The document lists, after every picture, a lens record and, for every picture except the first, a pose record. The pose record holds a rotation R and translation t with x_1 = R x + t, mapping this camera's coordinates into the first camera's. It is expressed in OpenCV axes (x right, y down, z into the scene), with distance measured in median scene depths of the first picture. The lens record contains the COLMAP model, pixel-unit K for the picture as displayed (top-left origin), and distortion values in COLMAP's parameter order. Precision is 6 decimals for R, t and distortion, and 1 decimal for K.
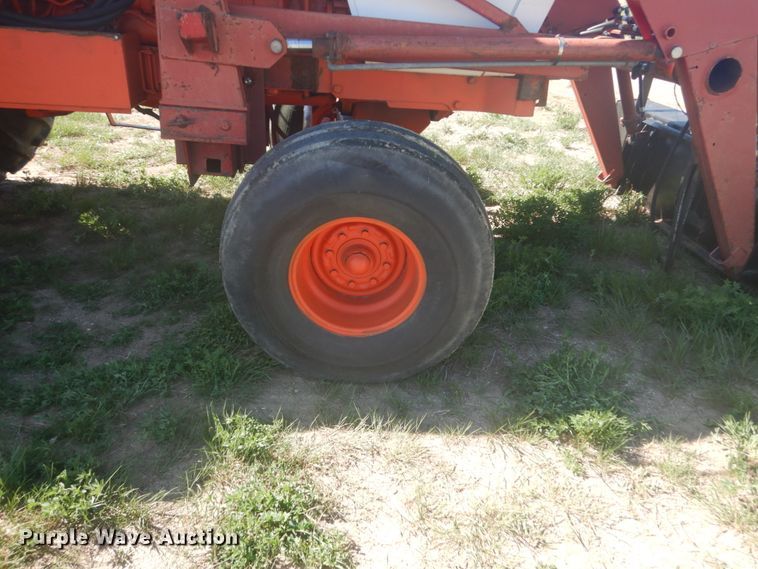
lens RADIAL K [[534.8, 0, 383.7], [0, 534.8, 283.0], [0, 0, 1]] dist [0.001724, -0.000349]
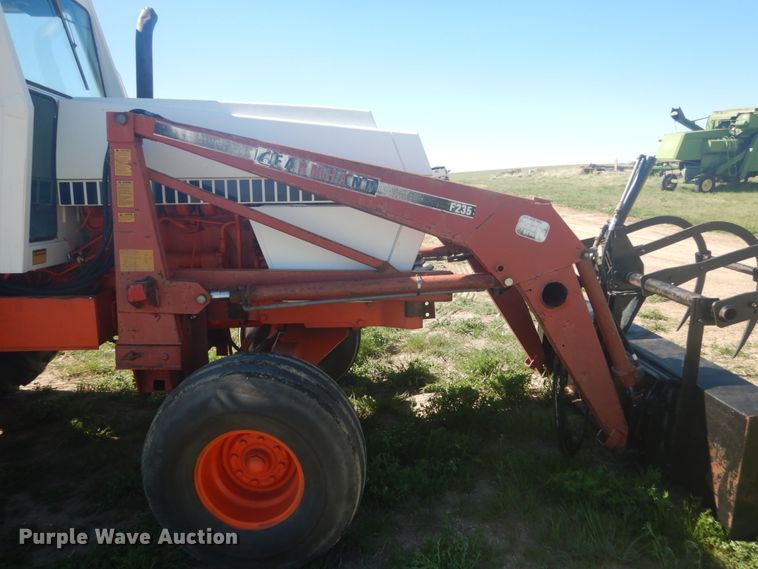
lens RADIAL K [[534.8, 0, 376.0], [0, 534.8, 286.9], [0, 0, 1]] dist [0.001724, -0.000349]
pose [[0.996560, -0.061124, -0.055966, 0.304548], [0.041398, 0.952169, -0.302756, -0.040384], [0.071795, 0.299397, 0.951424, -0.258005]]
